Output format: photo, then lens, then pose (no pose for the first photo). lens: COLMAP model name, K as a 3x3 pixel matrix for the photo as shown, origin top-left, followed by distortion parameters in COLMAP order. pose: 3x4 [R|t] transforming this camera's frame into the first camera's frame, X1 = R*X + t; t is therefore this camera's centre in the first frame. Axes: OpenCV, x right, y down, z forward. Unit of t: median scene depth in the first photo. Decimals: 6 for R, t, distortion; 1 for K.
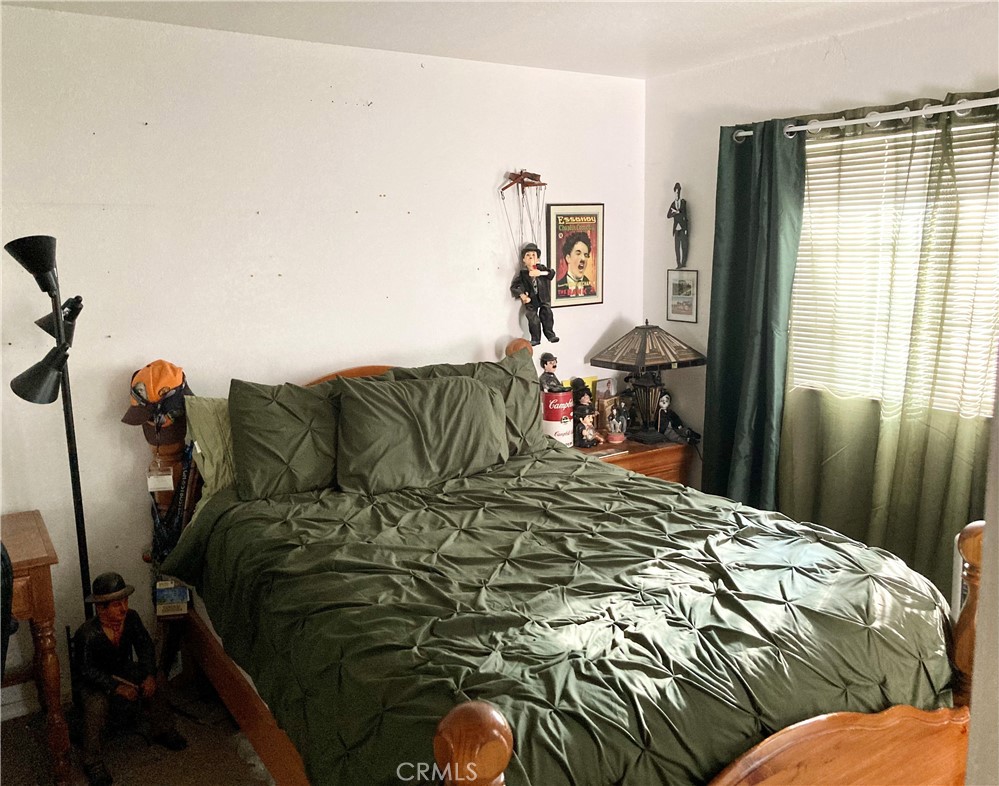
lens RADIAL K [[854.8, 0, 499.5], [0, 854.8, 393.0], [0, 0, 1]] dist [0.001986, 0.000087]
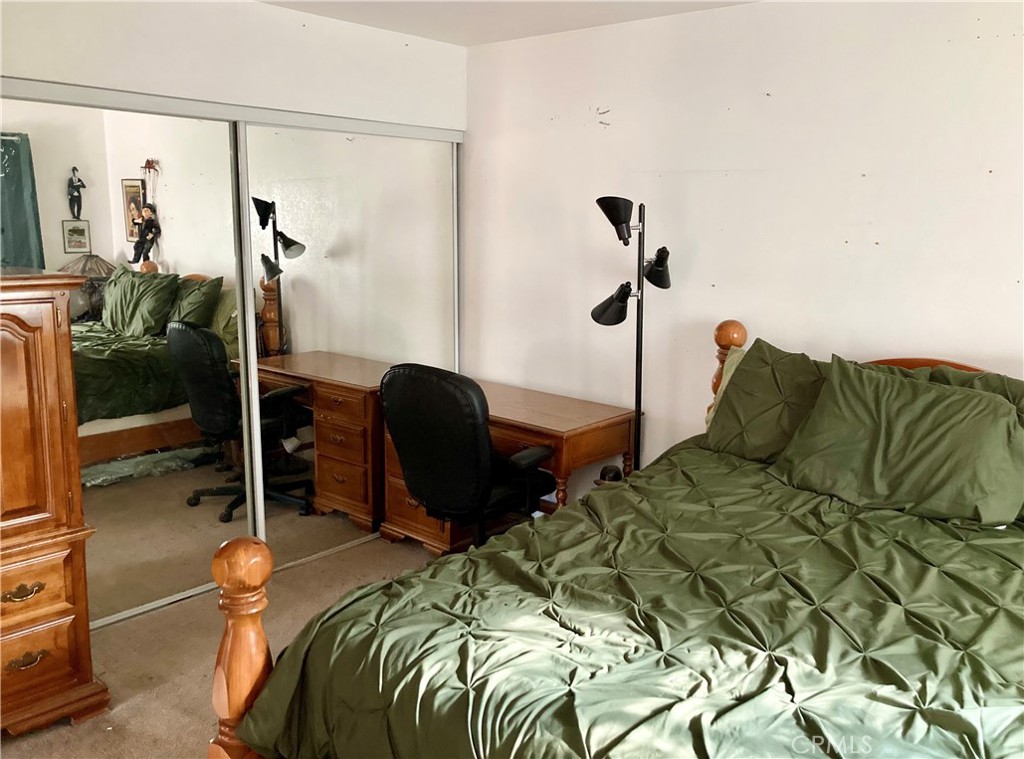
lens RADIAL K [[846.6, 0, 512.0], [0, 846.6, 379.5], [0, 0, 1]] dist [-0.002694, -0.001564]
pose [[0.247113, 0.210383, -0.945872, 0.663584], [-0.182075, 0.968840, 0.167924, -0.095979], [0.951727, 0.130723, 0.277719, 0.498555]]
